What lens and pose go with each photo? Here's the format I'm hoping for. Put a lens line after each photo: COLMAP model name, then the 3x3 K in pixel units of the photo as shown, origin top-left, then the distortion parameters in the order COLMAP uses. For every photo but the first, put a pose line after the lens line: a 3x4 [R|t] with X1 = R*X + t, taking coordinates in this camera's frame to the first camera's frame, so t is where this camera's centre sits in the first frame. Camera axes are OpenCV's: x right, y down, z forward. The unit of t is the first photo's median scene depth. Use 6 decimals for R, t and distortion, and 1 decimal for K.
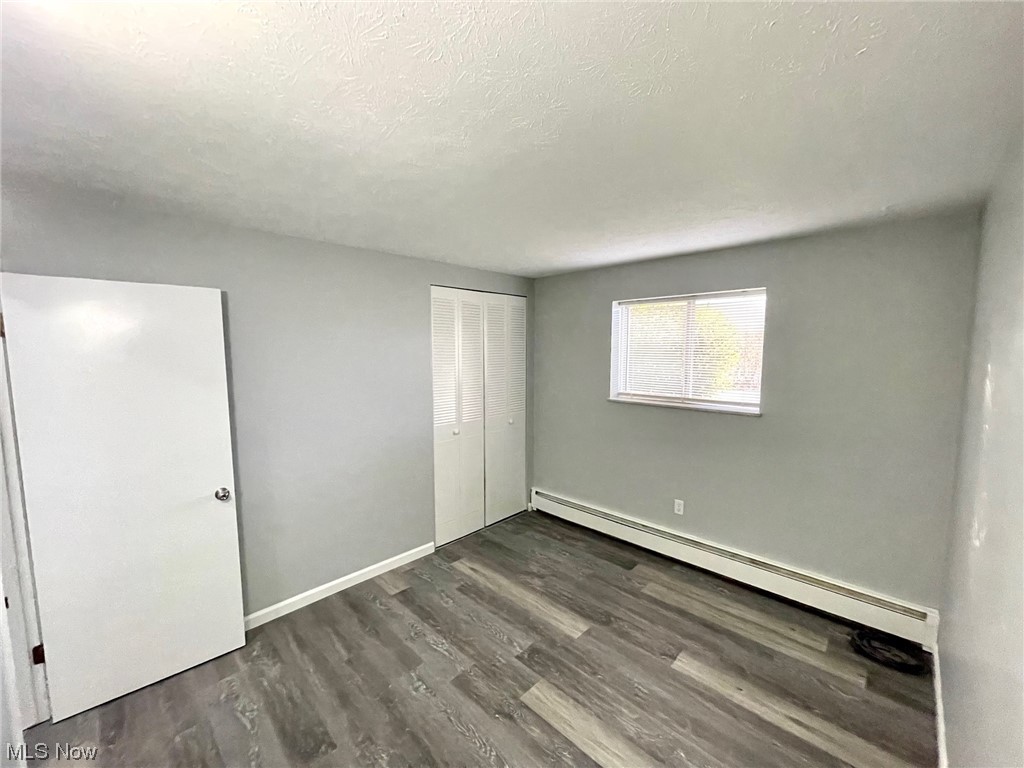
lens RADIAL K [[411.2, 0, 509.3], [0, 411.2, 385.6], [0, 0, 1]] dist [-0.001672, 0.000712]
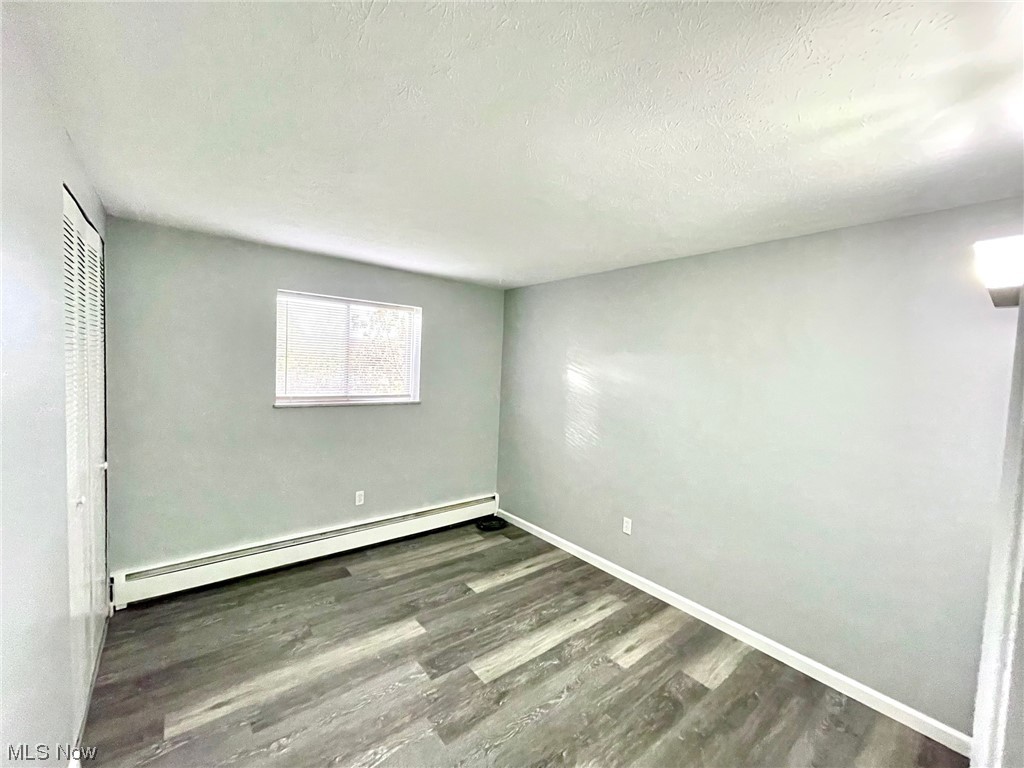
lens RADIAL K [[411.2, 0, 509.3], [0, 411.2, 385.6], [0, 0, 1]] dist [-0.001672, 0.000712]
pose [[0.129150, -0.046231, 0.990547, -0.707835], [0.051877, 0.997860, 0.039809, -0.021576], [-0.990267, 0.046246, 0.131272, 0.565585]]
